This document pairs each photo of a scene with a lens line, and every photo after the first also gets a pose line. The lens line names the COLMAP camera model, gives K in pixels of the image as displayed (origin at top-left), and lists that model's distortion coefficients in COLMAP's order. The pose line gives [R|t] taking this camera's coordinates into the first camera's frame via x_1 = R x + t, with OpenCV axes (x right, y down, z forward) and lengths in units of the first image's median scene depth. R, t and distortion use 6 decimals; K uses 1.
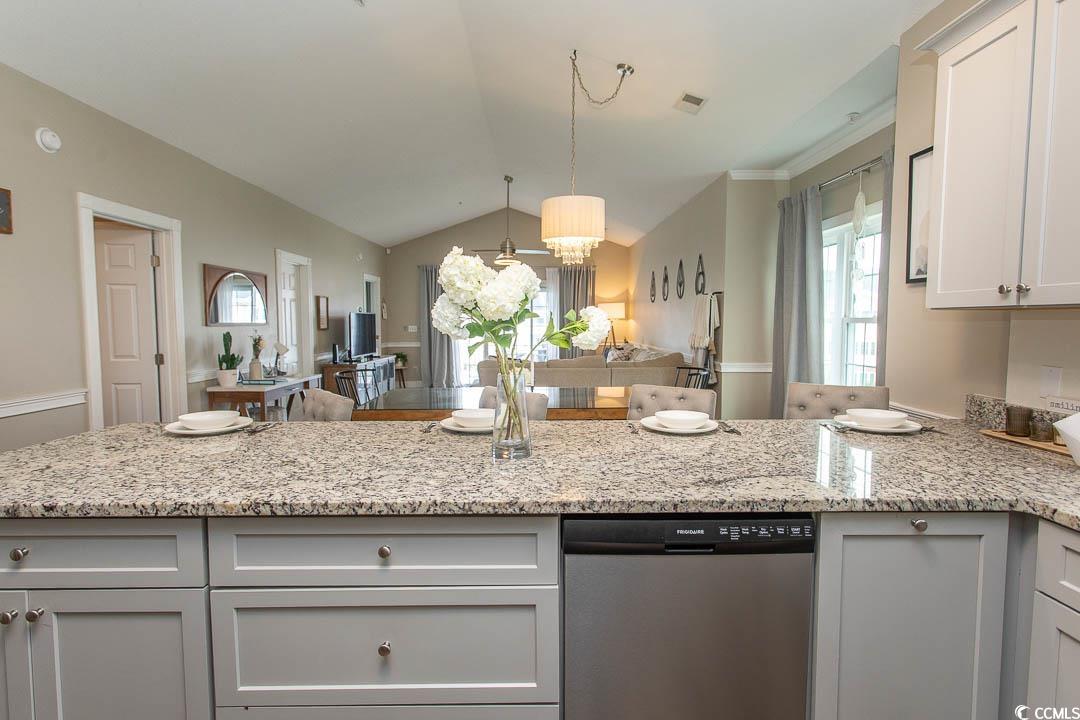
lens RADIAL K [[530.6, 0, 540.6], [0, 530.6, 353.9], [0, 0, 1]] dist [-0.000683, 0.000636]
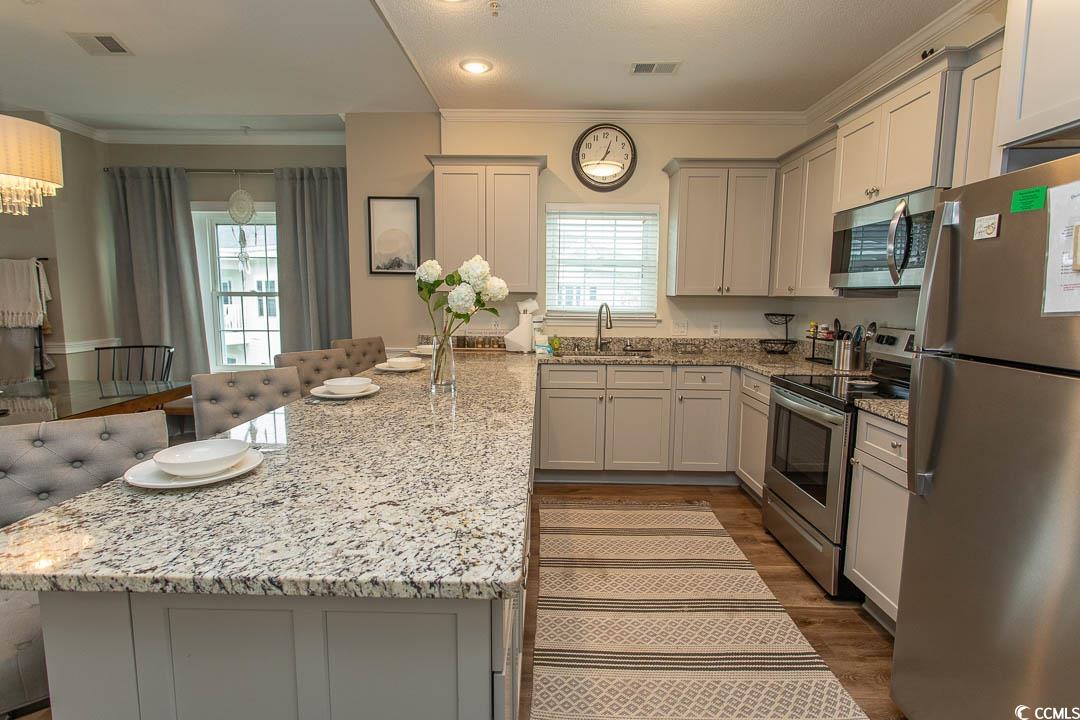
lens RADIAL K [[525.6, 0, 540.2], [0, 525.6, 355.6], [0, 0, 1]] dist [-0.000499, 0.000670]
pose [[0.028803, -0.117824, 0.992617, -0.611774], [0.052385, 0.991842, 0.116212, -0.027117], [-0.998211, 0.048651, 0.034741, 0.271498]]
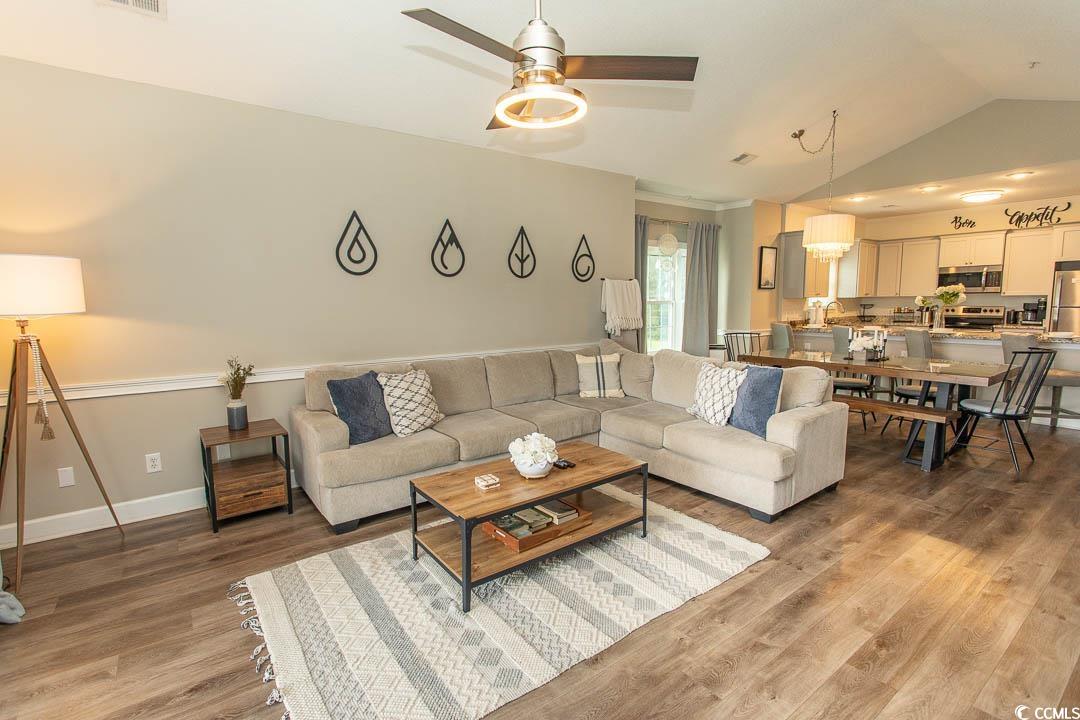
lens RADIAL K [[508.3, 0, 537.3], [0, 508.3, 355.5], [0, 0, 1]] dist [-0.000740, 0.002551]
pose [[-0.583729, -0.083202, 0.807674, -0.585987], [0.062887, 0.987115, 0.147136, -0.166635], [-0.809509, 0.136680, -0.570976, 2.362438]]
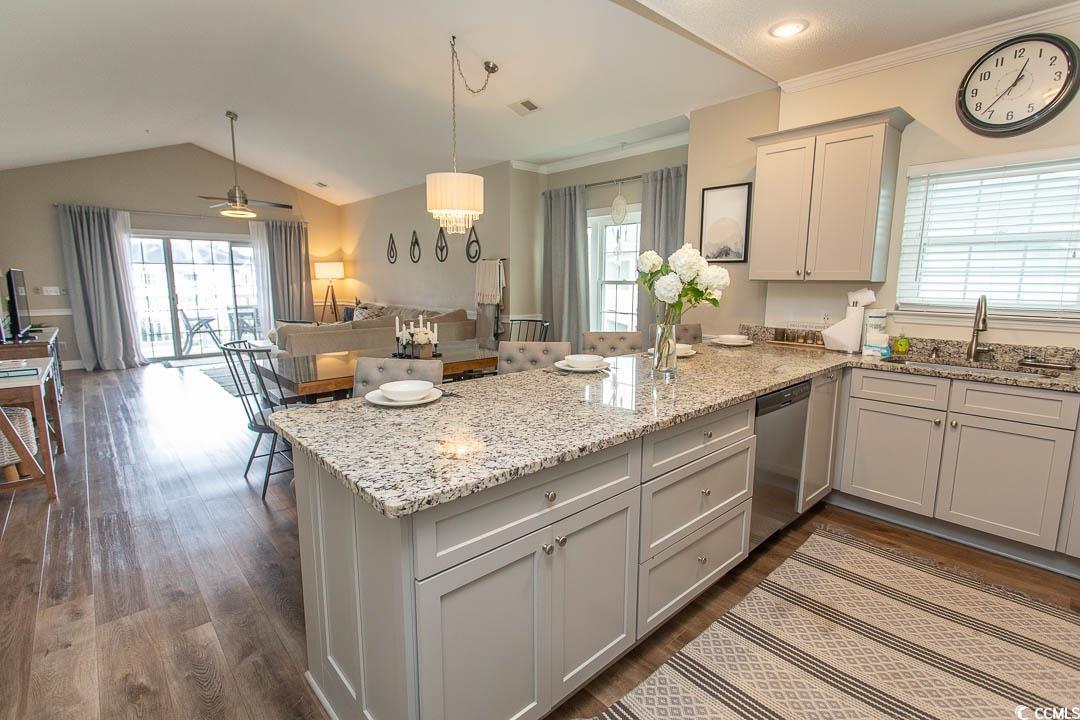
lens RADIAL K [[508.3, 0, 537.3], [0, 508.3, 355.5], [0, 0, 1]] dist [-0.000740, 0.002551]
pose [[0.752084, -0.097464, 0.651821, -0.525165], [0.037808, 0.993757, 0.104969, -0.017576], [-0.657982, -0.054301, 0.751073, 0.054156]]
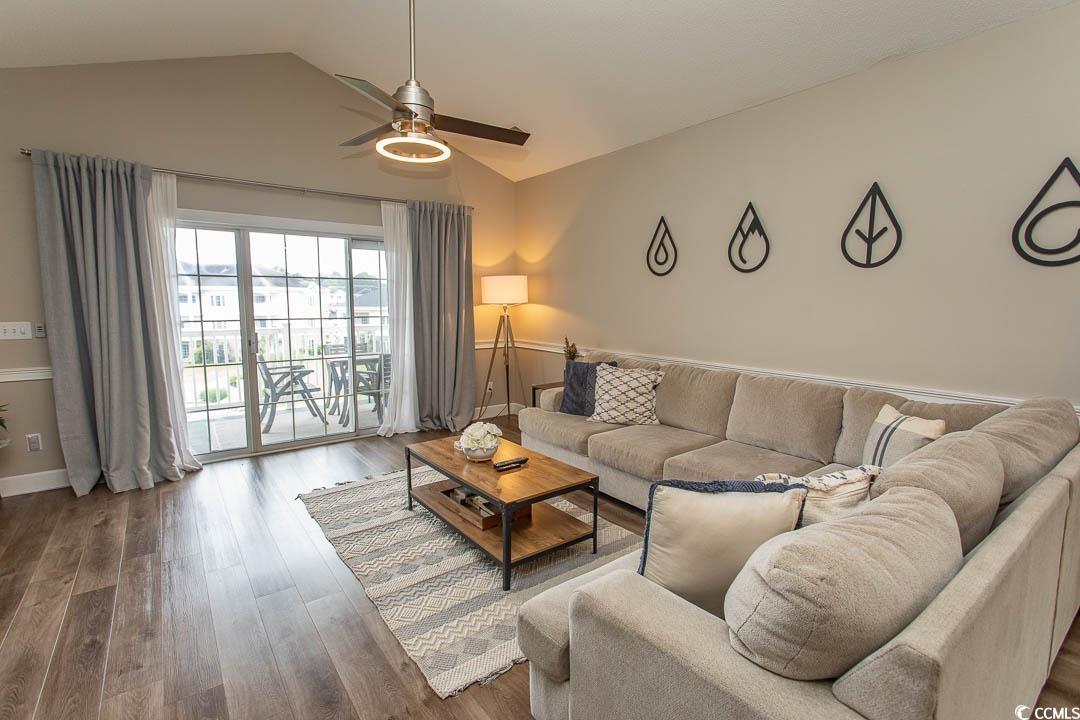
lens RADIAL K [[508.3, 0, 537.3], [0, 508.3, 355.5], [0, 0, 1]] dist [-0.000740, 0.002551]
pose [[0.808883, -0.061591, 0.584735, -0.408988], [0.032230, 0.997648, 0.060499, -0.104020], [-0.587086, -0.030091, 0.808965, 1.340757]]
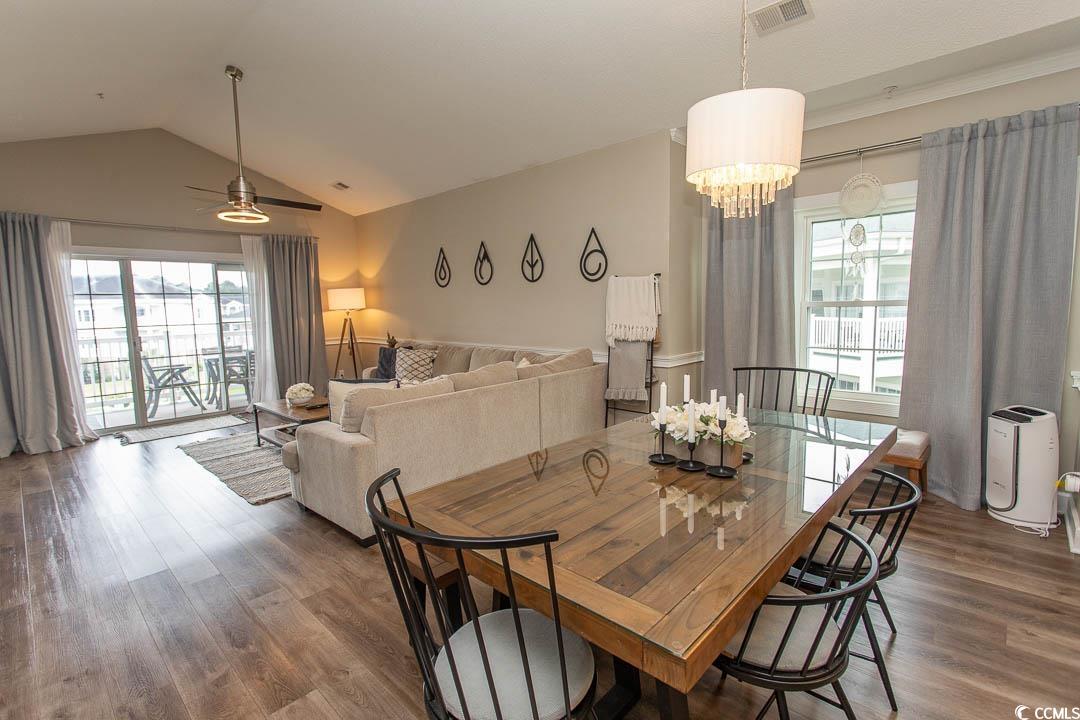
lens RADIAL K [[508.3, 0, 537.3], [0, 508.3, 355.5], [0, 0, 1]] dist [-0.000740, 0.002551]
pose [[0.699826, -0.089244, 0.708716, -0.497996], [0.066425, 0.995996, 0.059827, -0.062468], [-0.711218, 0.005208, 0.702952, 0.739462]]
